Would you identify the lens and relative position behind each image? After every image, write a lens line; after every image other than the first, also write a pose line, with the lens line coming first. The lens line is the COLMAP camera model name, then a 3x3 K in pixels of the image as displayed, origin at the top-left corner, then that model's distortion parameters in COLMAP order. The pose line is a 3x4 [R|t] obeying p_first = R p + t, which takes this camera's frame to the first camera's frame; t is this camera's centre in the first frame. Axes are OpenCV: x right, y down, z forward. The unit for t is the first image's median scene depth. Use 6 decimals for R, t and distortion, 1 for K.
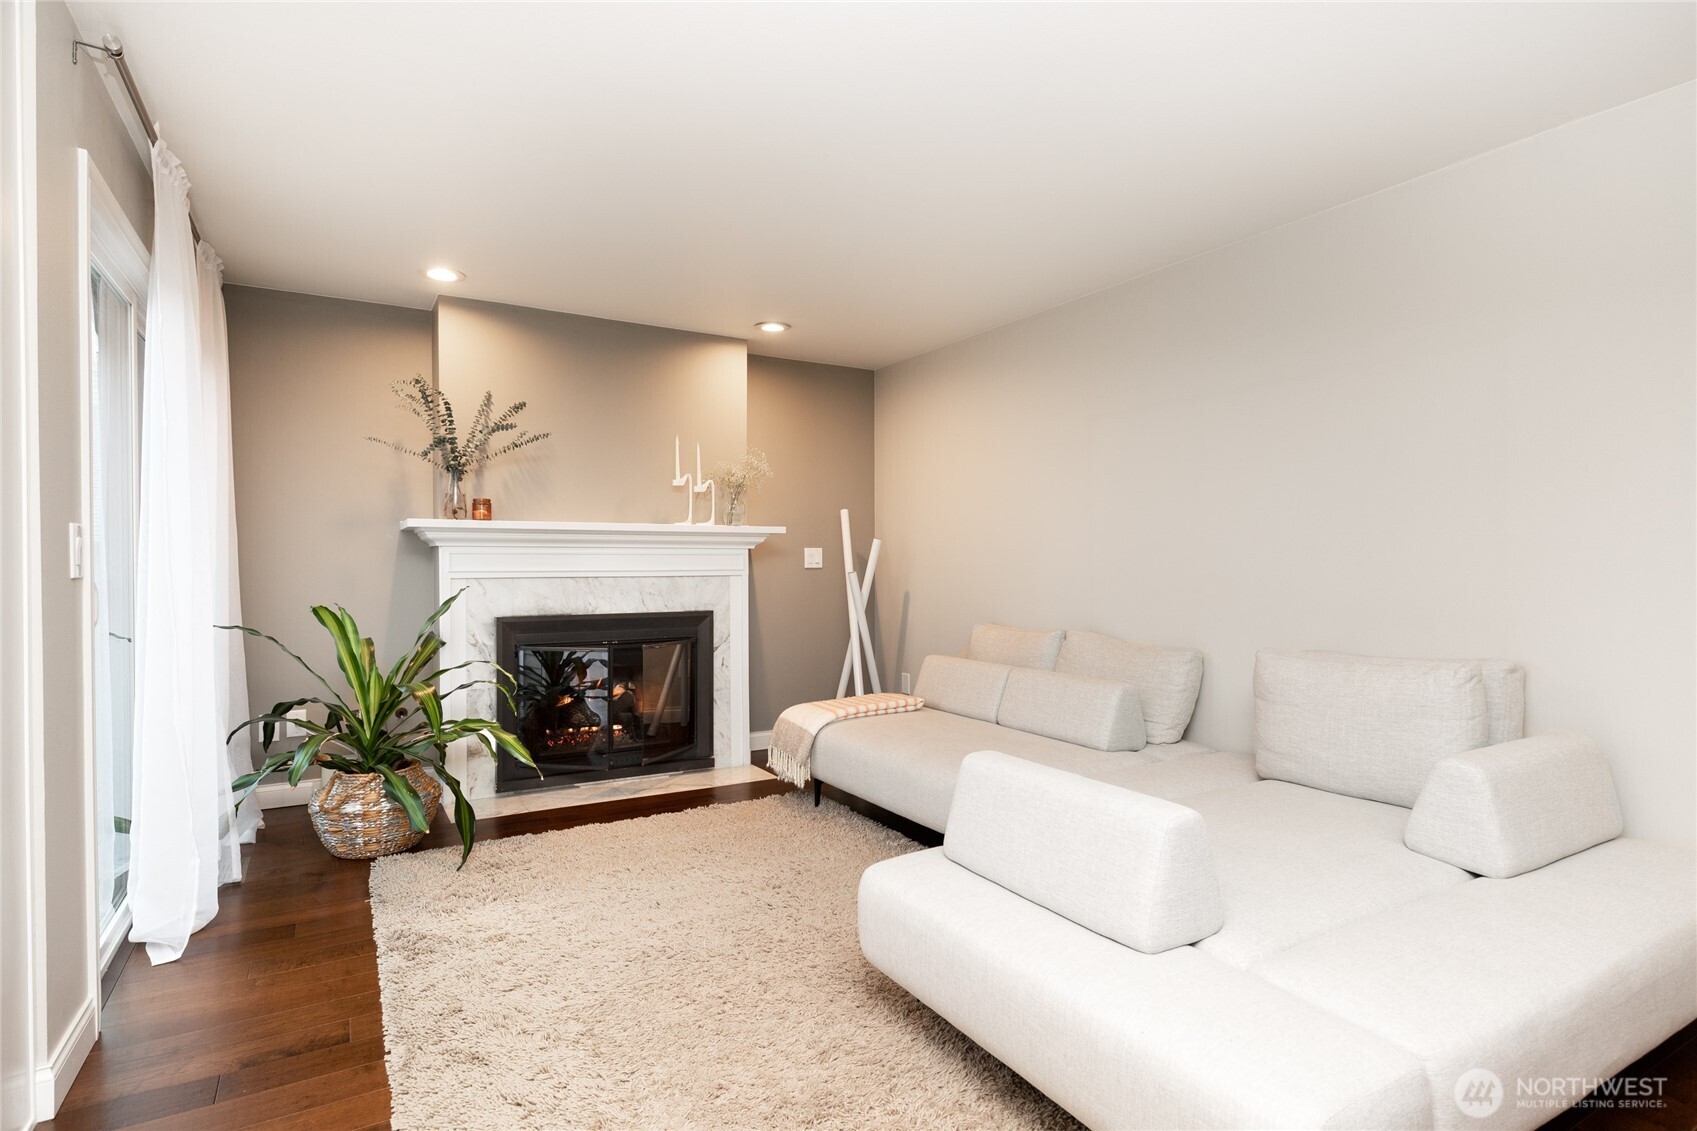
lens RADIAL K [[879.5, 0, 852.3], [0, 879.5, 566.3], [0, 0, 1]] dist [0.004172, 0.000943]
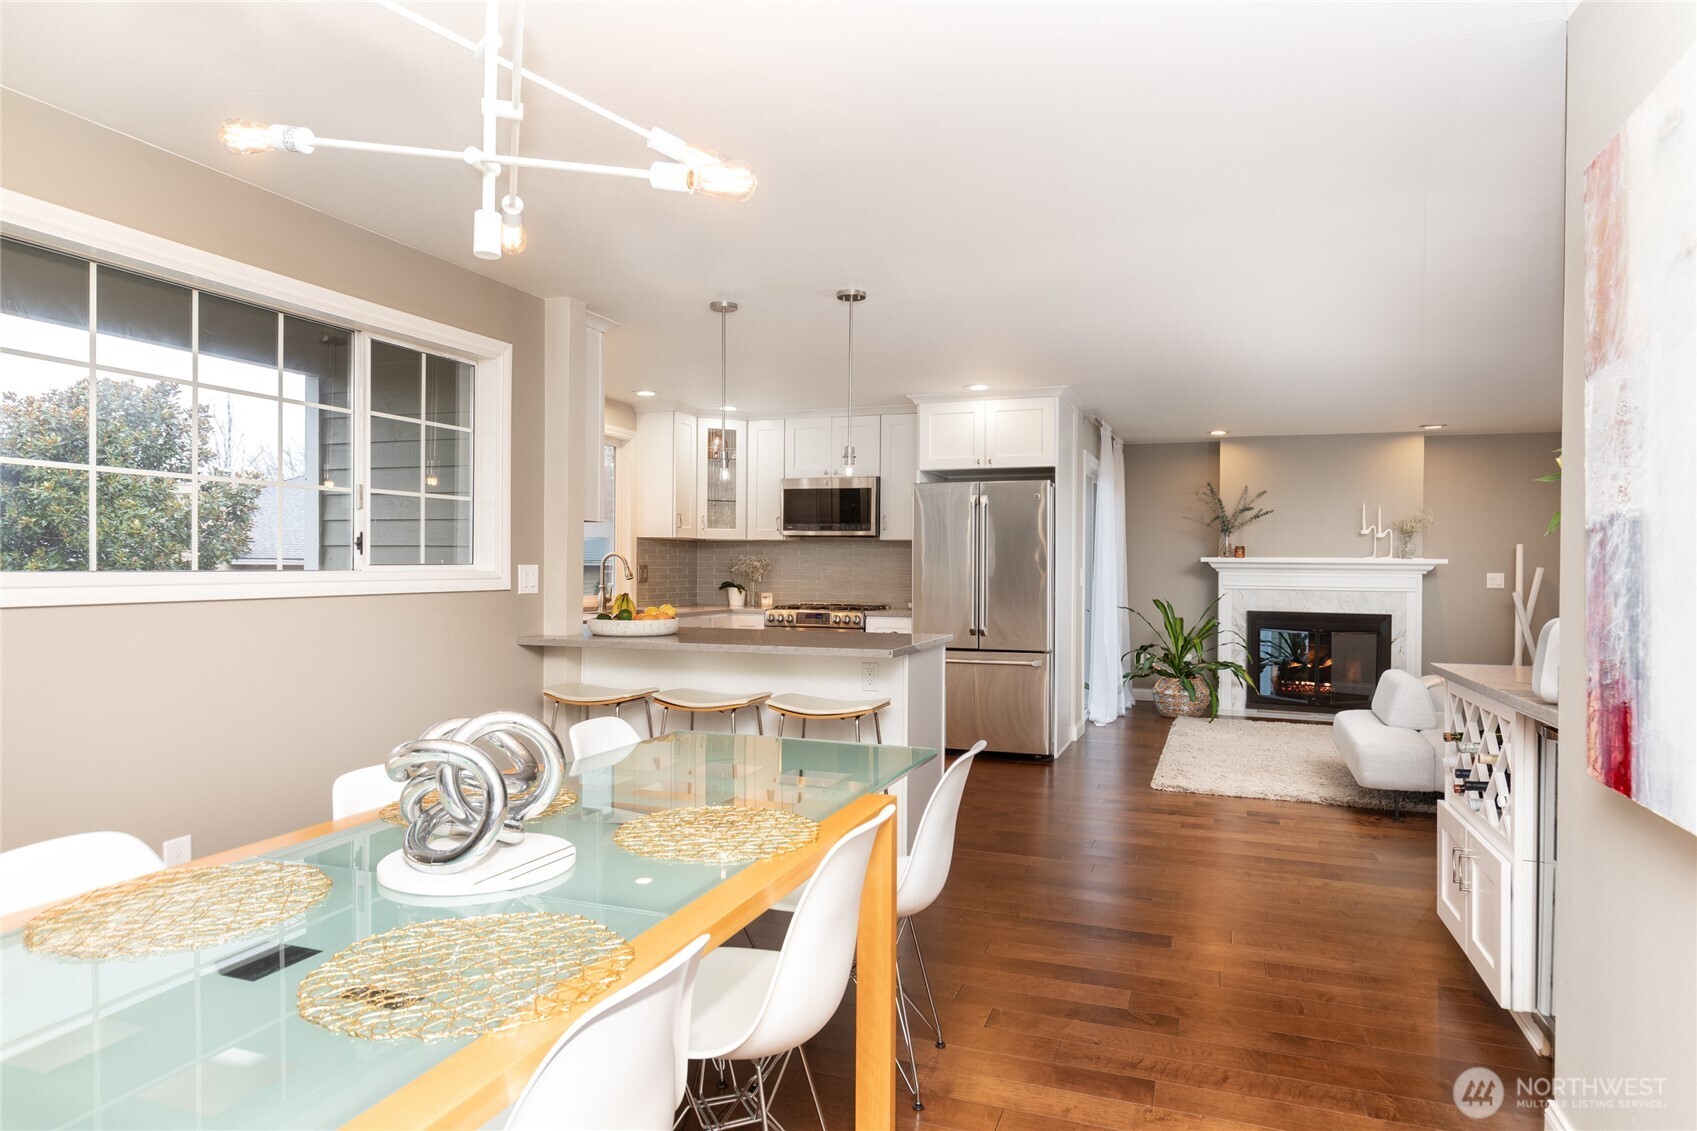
lens RADIAL K [[1019.8, 0, 852.1], [0, 1019.8, 573.3], [0, 0, 1]] dist [0.013393, -0.001615]
pose [[0.632897, 0.013835, -0.774112, 0.723807], [-0.015883, 0.999862, 0.004884, -0.016973], [0.774073, 0.009205, 0.633029, -0.985169]]
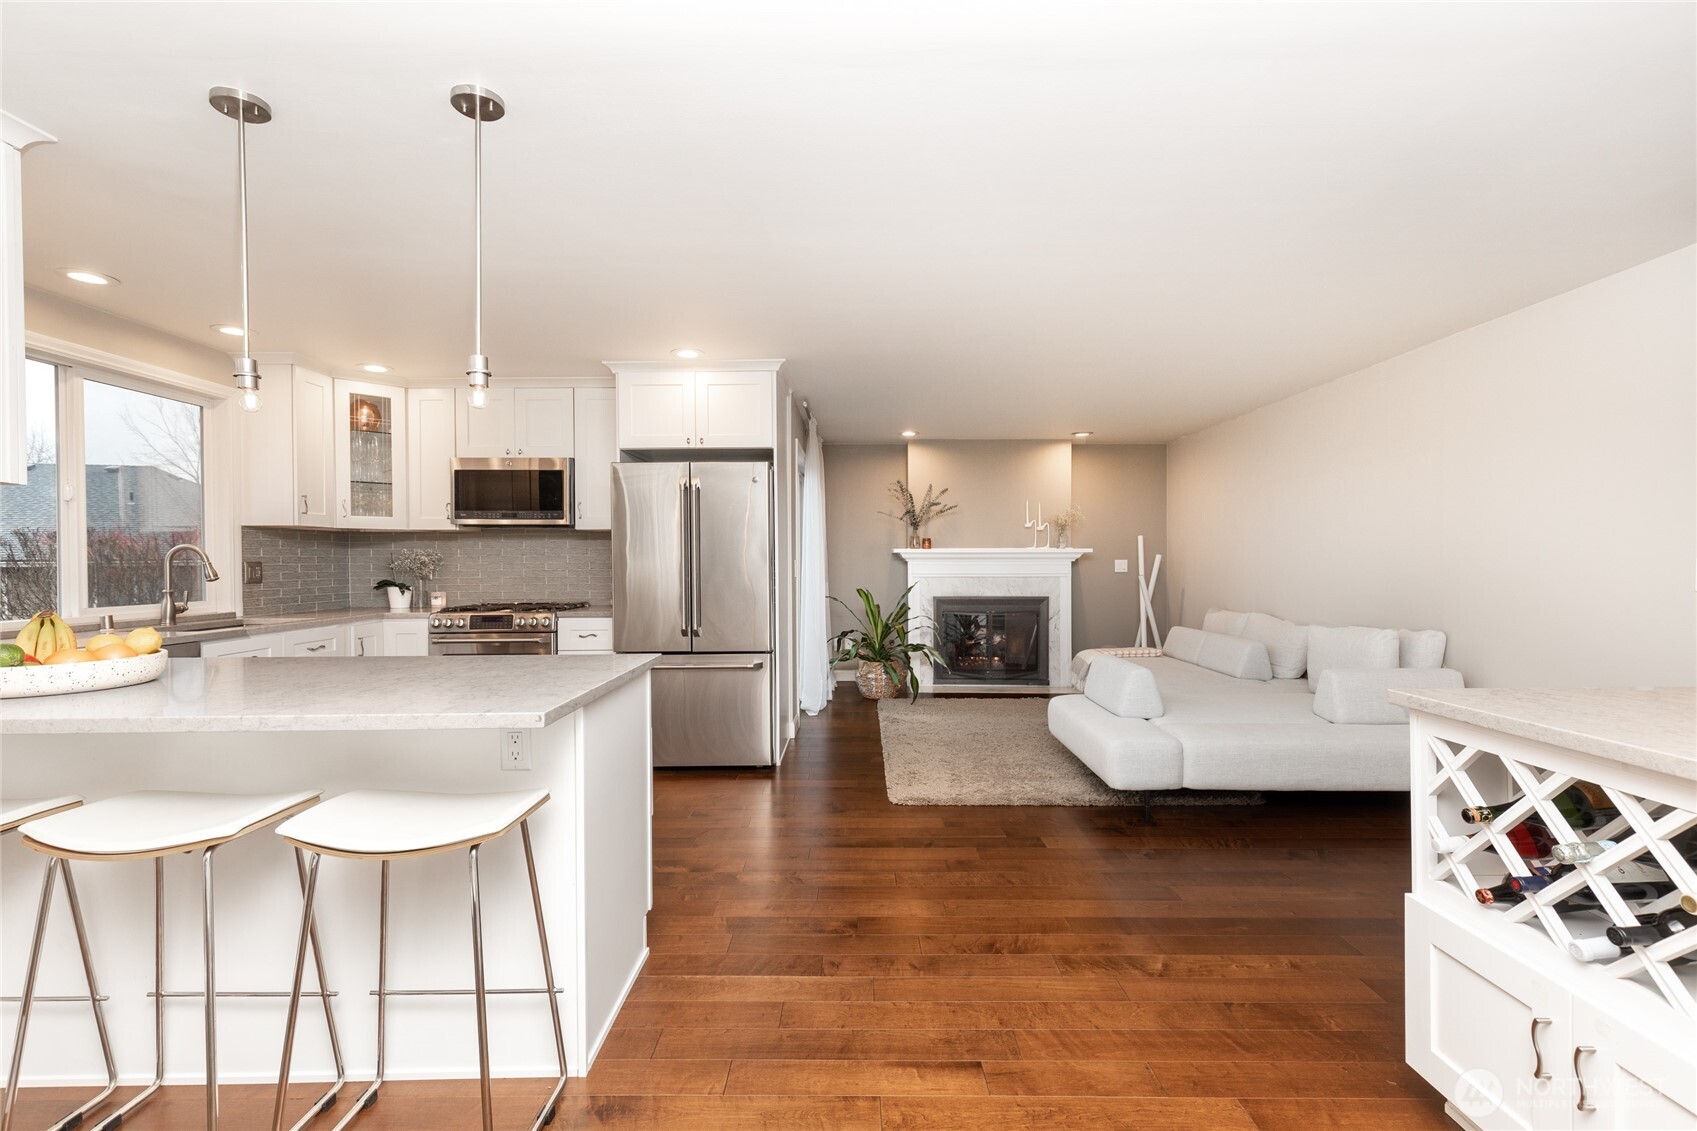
lens RADIAL K [[763.7, 0, 851.0], [0, 763.7, 568.6], [0, 0, 1]] dist [0.005786, 0.000003]
pose [[0.856309, 0.005145, -0.516439, 0.341399], [-0.002821, 0.999982, 0.005286, -0.014982], [0.516457, -0.003070, 0.856308, -0.603471]]
